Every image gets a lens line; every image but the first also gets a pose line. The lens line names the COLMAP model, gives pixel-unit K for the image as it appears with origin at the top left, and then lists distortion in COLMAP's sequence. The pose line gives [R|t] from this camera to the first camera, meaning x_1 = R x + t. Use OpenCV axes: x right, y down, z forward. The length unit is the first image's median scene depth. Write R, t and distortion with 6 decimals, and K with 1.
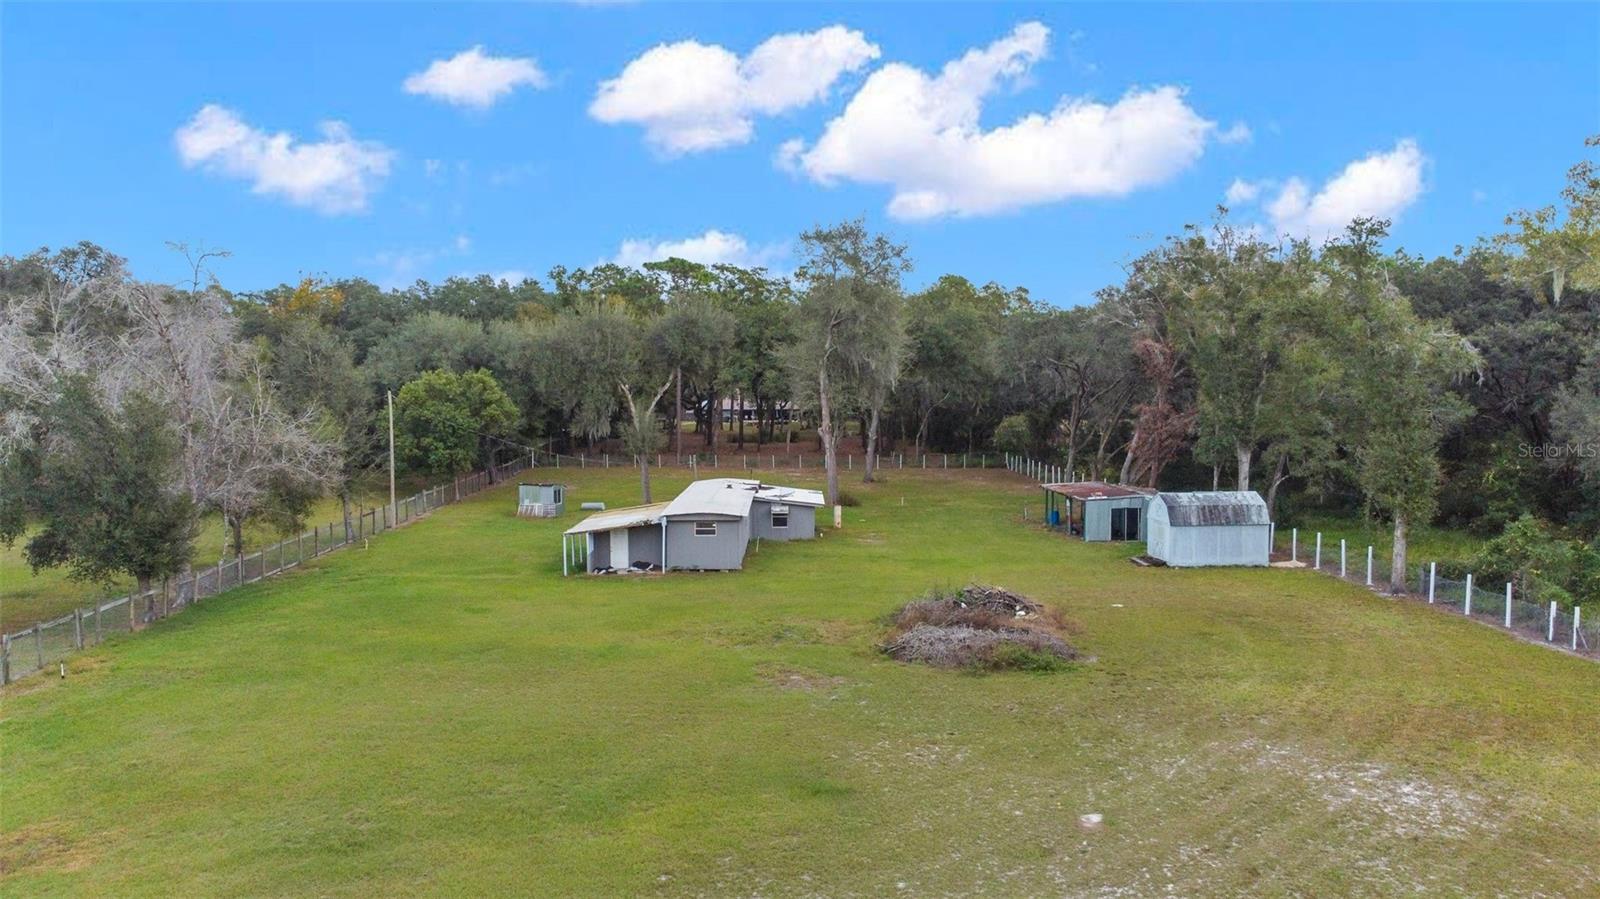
lens RADIAL K [[1216.9, 0, 800.0], [0, 1216.9, 449.5], [0, 0, 1]] dist [0.000143, -0.000339]
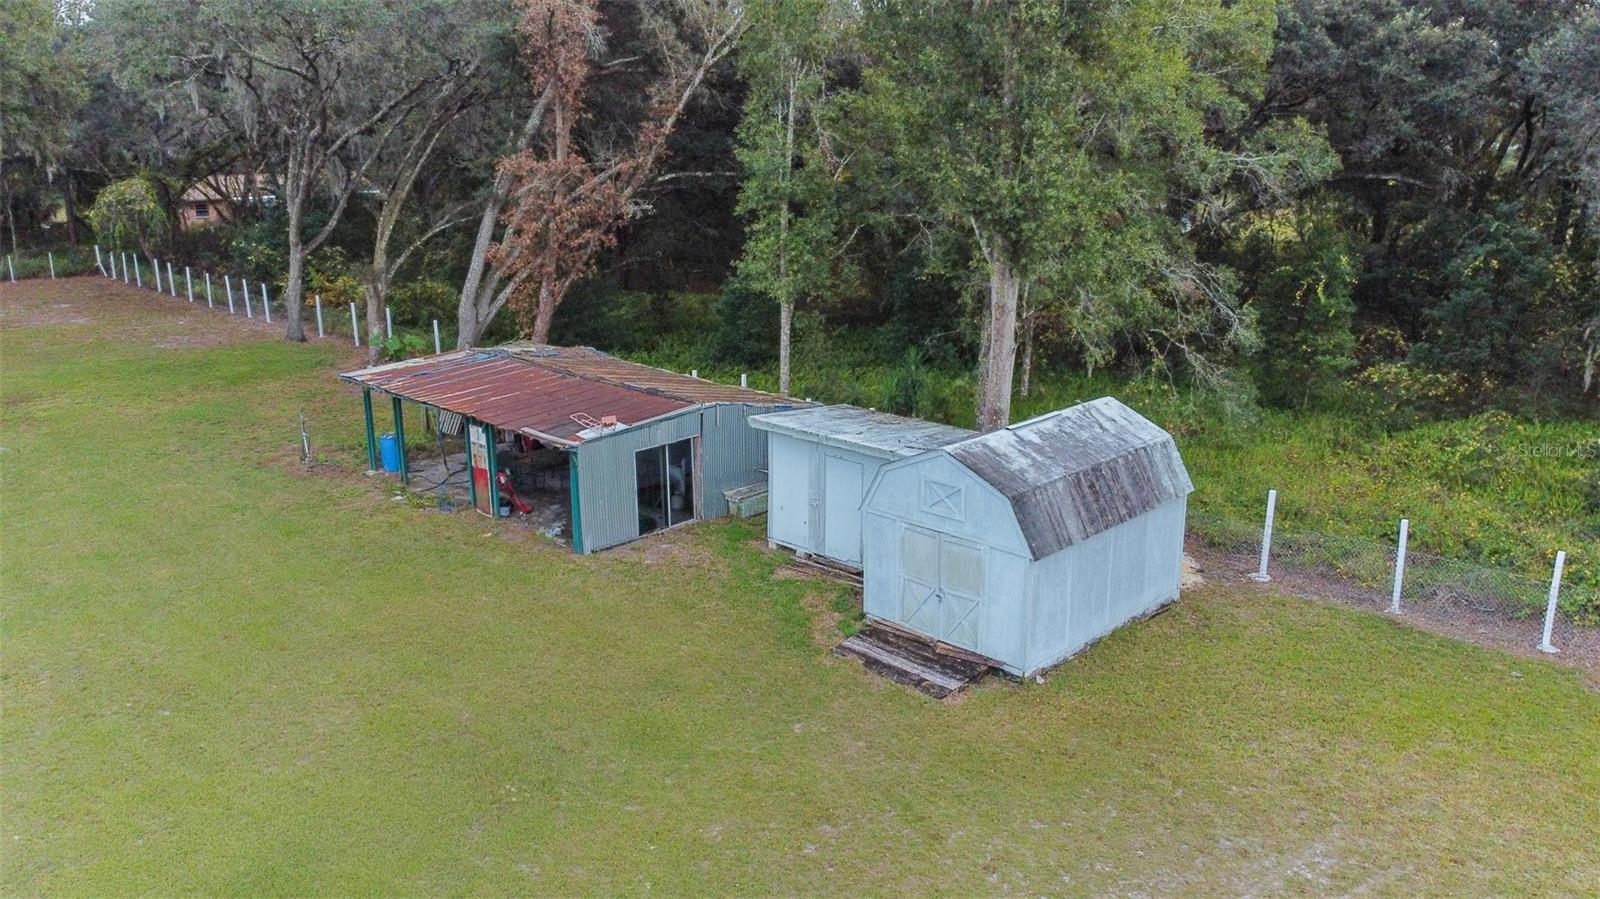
lens RADIAL K [[1216.9, 0, 800.0], [0, 1216.9, 449.5], [0, 0, 1]] dist [0.000143, -0.000339]
pose [[0.735603, -0.182878, 0.652260, 0.040905], [0.043060, 0.973546, 0.224397, -0.025369], [-0.676043, -0.136980, 0.724018, 0.542769]]
